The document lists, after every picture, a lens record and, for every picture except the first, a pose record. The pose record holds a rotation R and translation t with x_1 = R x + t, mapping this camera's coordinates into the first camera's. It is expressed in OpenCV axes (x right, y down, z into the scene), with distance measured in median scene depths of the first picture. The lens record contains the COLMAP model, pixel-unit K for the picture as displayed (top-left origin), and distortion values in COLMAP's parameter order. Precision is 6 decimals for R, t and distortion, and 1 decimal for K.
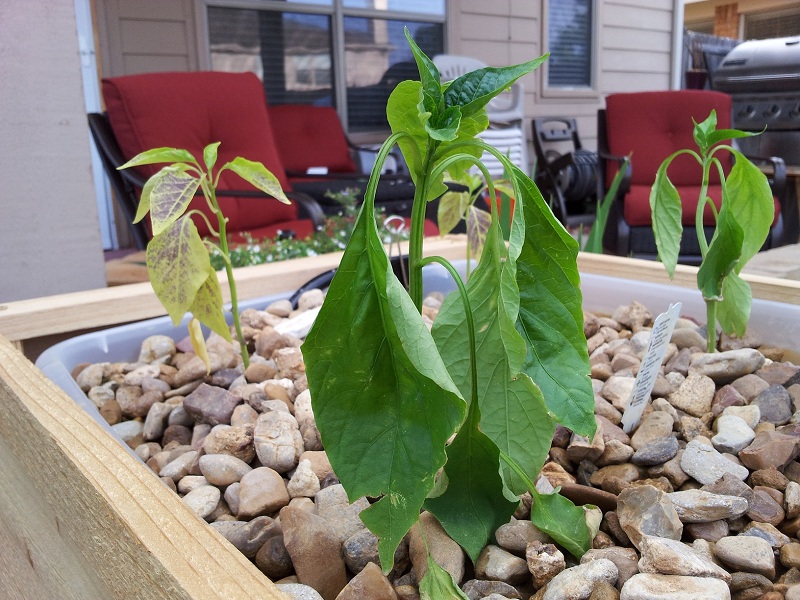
lens RADIAL K [[713.3, 0, 397.3], [0, 713.3, 298.7], [0, 0, 1]] dist [0.018533, -0.003195]
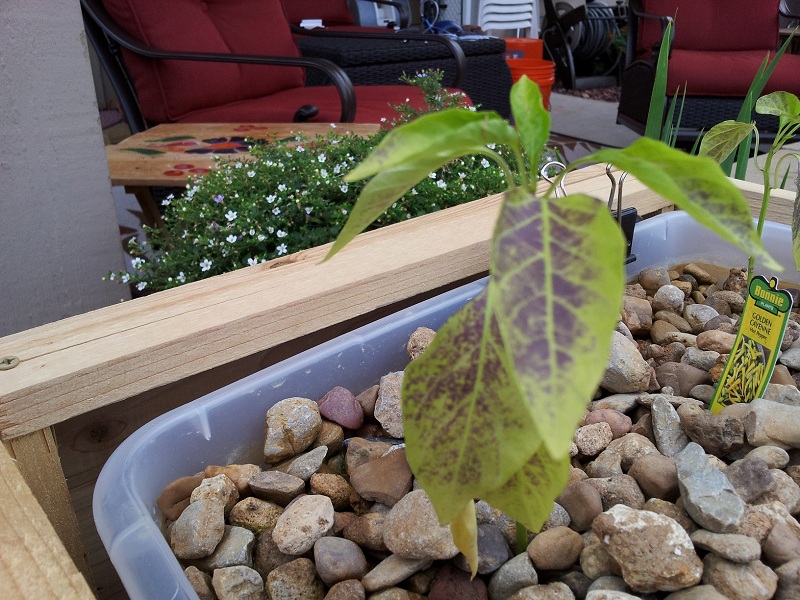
lens RADIAL K [[713.3, 0, 404.0], [0, 713.3, 298.7], [0, 0, 1]] dist [0.018533, -0.003195]
pose [[0.999372, 0.003086, 0.035313, -0.270801], [-0.009841, 0.981197, 0.192757, -0.140264], [-0.034054, -0.192983, 0.980611, 0.461741]]
